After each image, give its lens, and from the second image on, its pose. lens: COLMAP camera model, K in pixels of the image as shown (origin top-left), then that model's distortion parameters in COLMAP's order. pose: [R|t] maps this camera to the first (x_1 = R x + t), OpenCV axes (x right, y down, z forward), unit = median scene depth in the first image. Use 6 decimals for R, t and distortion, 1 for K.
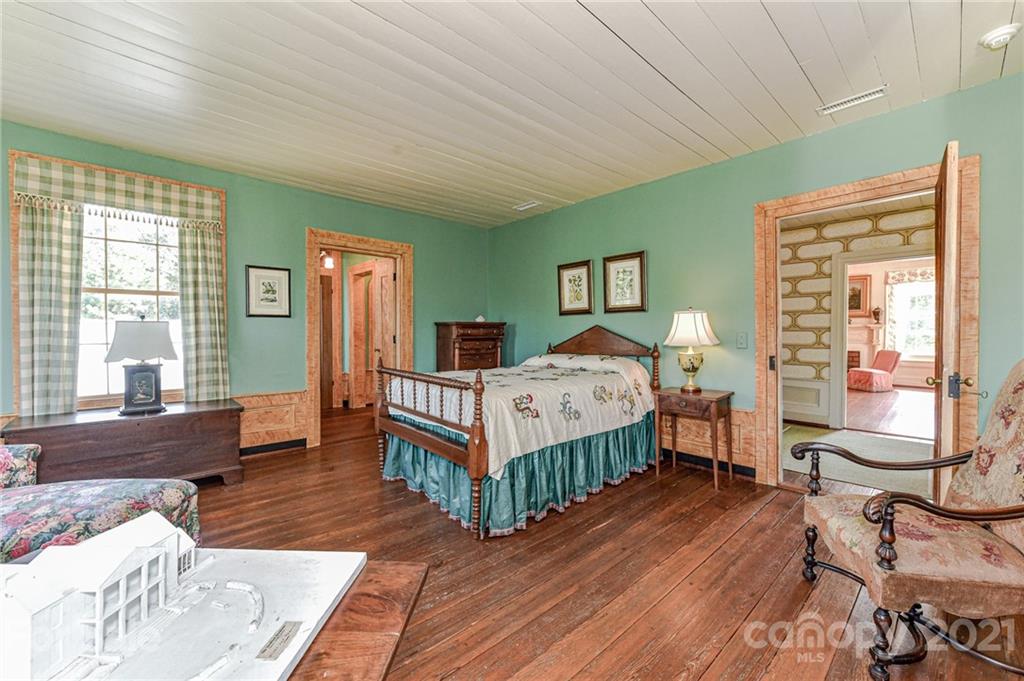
lens RADIAL K [[400.1, 0, 510.1], [0, 400.1, 338.4], [0, 0, 1]] dist [-0.000030, -0.000898]
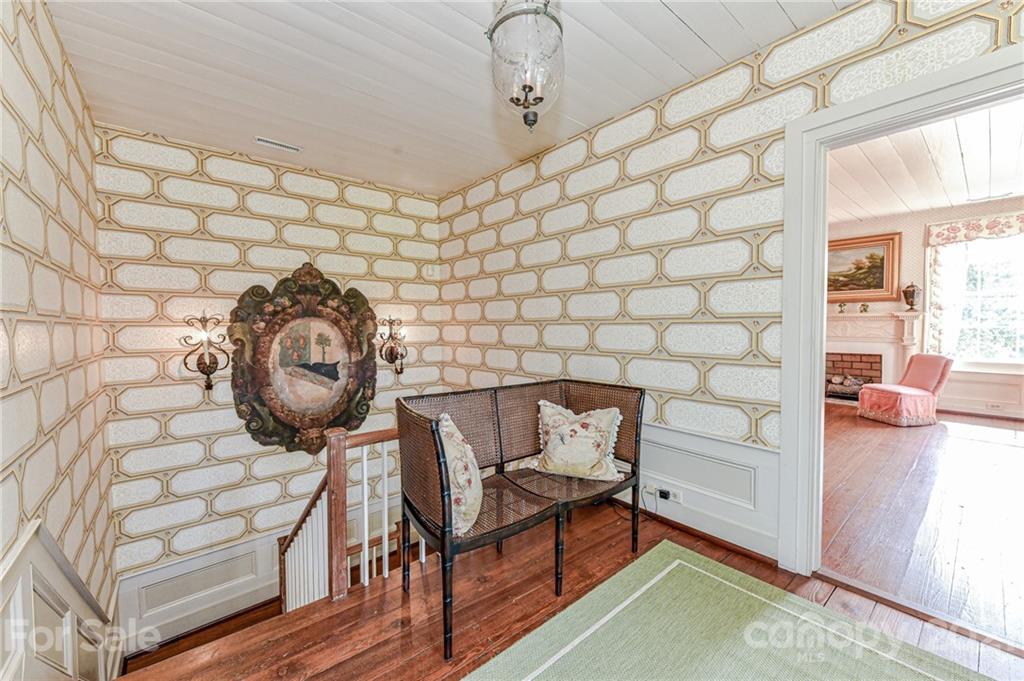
lens RADIAL K [[400.1, 0, 513.2], [0, 400.1, 337.2], [0, 0, 1]] dist [-0.000030, -0.000898]
pose [[0.999080, -0.003597, -0.042735, 0.346395], [0.004138, 0.999913, 0.012561, -0.006733], [0.042686, -0.012726, 0.999007, 0.373097]]
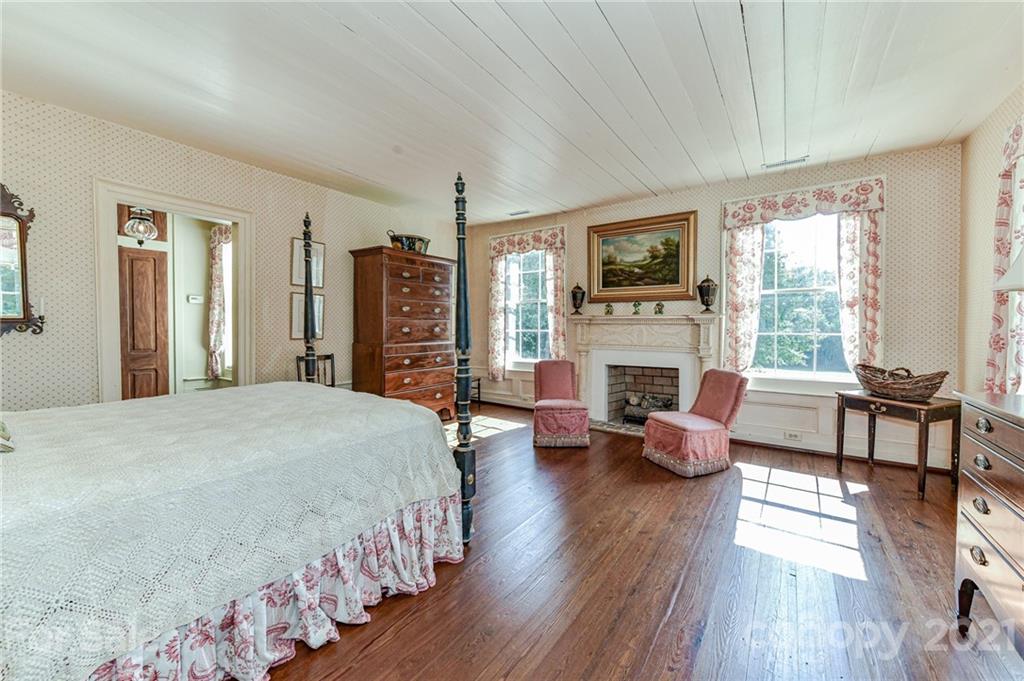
lens RADIAL K [[400.1, 0, 512.6], [0, 400.1, 336.9], [0, 0, 1]] dist [-0.000030, -0.000898]
pose [[0.974578, 0.000019, 0.224048, 0.613806], [-0.000088, 1.000000, 0.000297, -0.008036], [-0.224048, -0.000309, 0.974578, 0.614853]]
